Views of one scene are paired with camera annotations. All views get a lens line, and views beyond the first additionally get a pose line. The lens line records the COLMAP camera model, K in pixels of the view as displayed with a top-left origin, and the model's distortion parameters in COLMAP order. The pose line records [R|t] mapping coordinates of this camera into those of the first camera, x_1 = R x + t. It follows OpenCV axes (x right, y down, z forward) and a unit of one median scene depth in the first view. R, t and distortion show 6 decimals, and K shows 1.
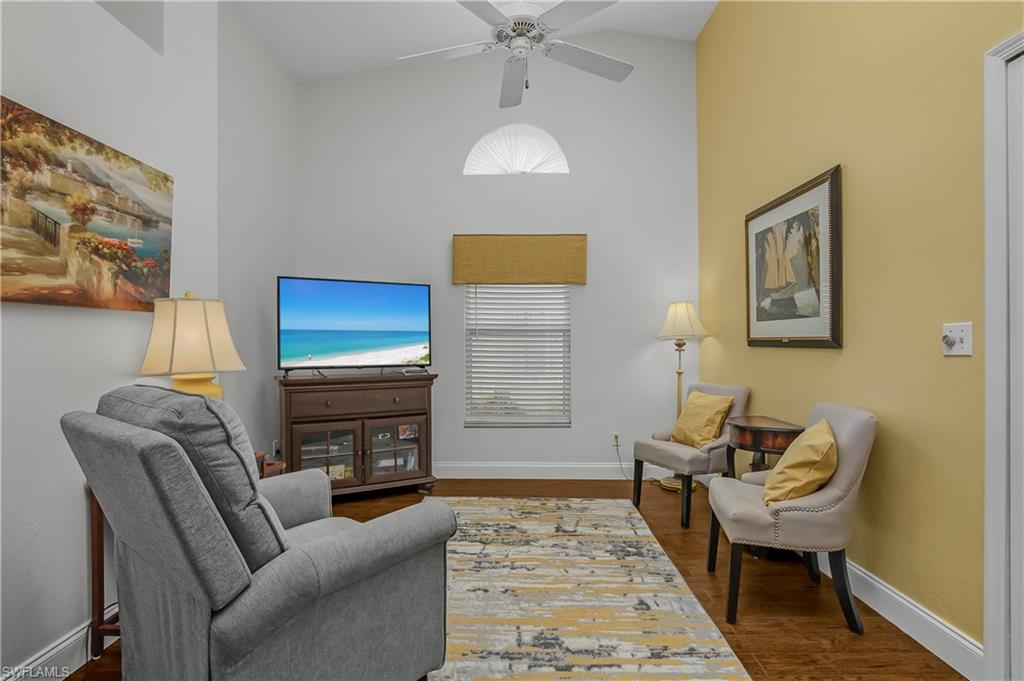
lens RADIAL K [[513.2, 0, 512.4], [0, 513.2, 340.7], [0, 0, 1]] dist [-0.019147, 0.002664]
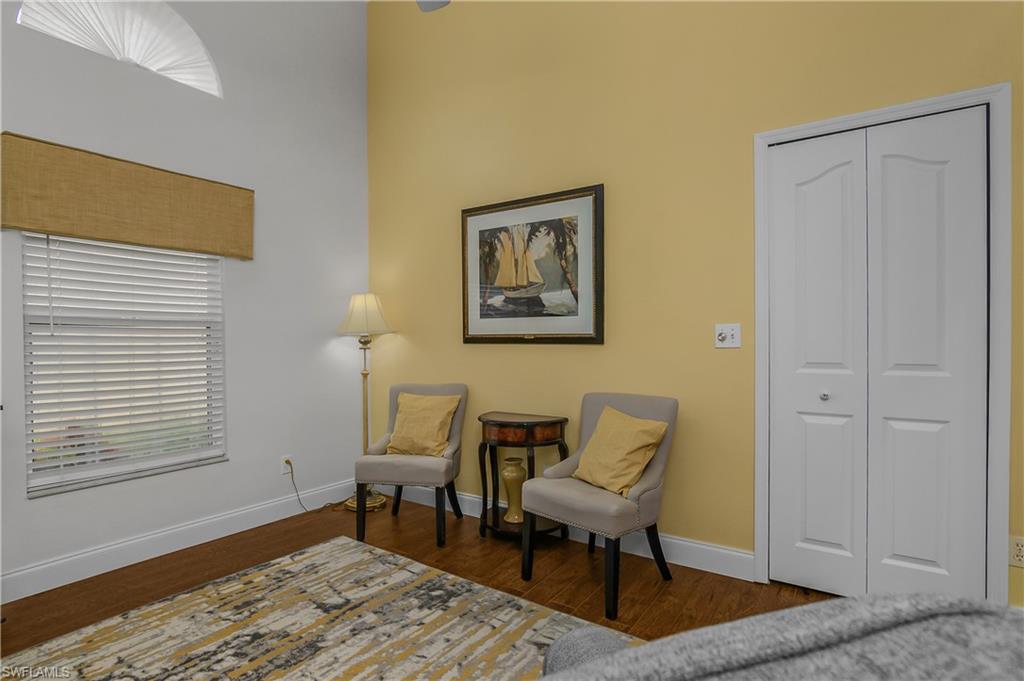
lens RADIAL K [[513.2, 0, 512.6], [0, 513.2, 341.8], [0, 0, 1]] dist [-0.019147, 0.002664]
pose [[0.564928, -0.006036, 0.825118, -0.344686], [0.000810, 0.999977, 0.006760, 0.002021], [-0.825140, -0.003151, 0.564920, 0.410297]]
